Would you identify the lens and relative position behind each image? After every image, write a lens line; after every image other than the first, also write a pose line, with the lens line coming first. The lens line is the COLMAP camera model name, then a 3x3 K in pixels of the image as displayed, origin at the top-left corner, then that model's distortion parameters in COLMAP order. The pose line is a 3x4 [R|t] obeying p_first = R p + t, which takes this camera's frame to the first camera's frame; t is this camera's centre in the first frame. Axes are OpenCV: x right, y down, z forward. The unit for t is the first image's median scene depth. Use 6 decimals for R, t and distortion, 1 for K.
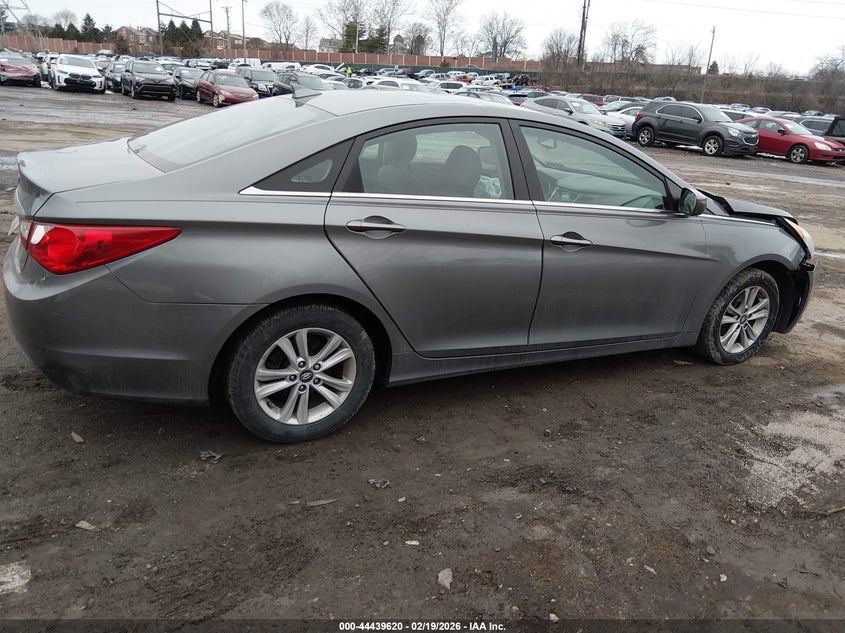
lens RADIAL K [[709.4, 0, 417.7], [0, 709.4, 315.8], [0, 0, 1]] dist [0.015426, -0.044627]
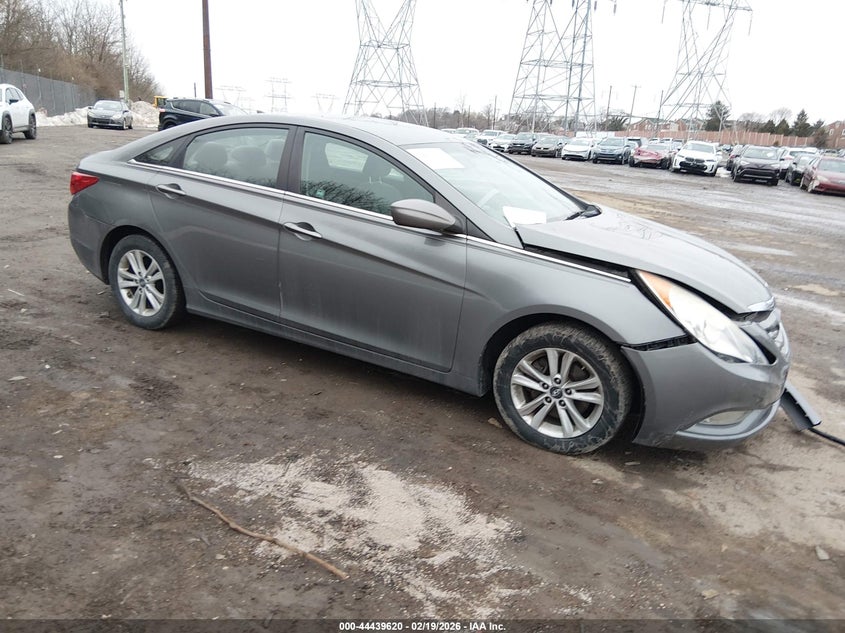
lens RADIAL K [[709.4, 0, 421.6], [0, 709.4, 314.9], [0, 0, 1]] dist [0.015426, -0.044627]
pose [[0.512469, 0.186703, -0.838163, 0.274025], [-0.301106, 0.953173, 0.028220, -0.014197], [0.804183, 0.237914, 0.544689, 0.122815]]
